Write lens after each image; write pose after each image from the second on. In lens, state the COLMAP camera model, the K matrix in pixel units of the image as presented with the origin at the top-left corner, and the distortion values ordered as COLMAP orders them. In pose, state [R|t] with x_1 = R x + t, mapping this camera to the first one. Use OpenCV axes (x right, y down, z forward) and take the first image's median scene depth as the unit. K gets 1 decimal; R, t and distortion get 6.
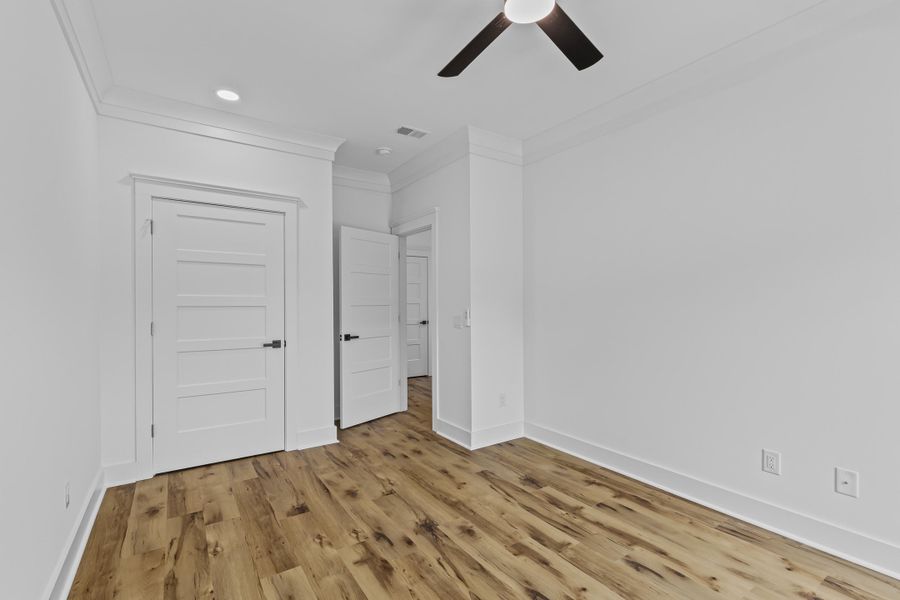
lens RADIAL K [[406.6, 0, 452.0], [0, 406.6, 296.6], [0, 0, 1]] dist [0.006835, -0.000409]
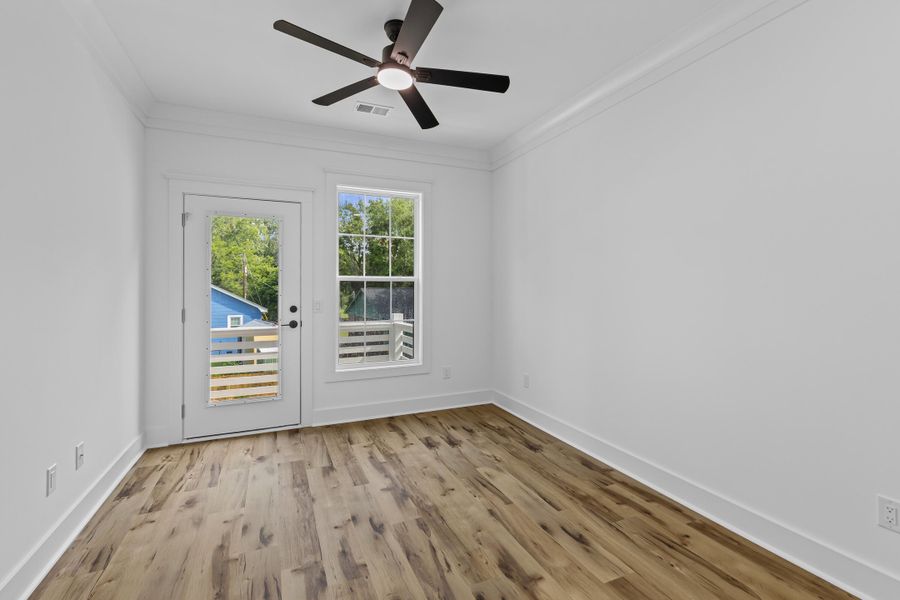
lens RADIAL K [[406.6, 0, 452.0], [0, 406.6, 296.6], [0, 0, 1]] dist [0.006835, -0.000409]
pose [[-0.982961, 0.004539, 0.183761, -0.211682], [0.005622, 0.999970, 0.005370, 0.031130], [-0.183731, 0.006312, -0.982956, 1.913506]]
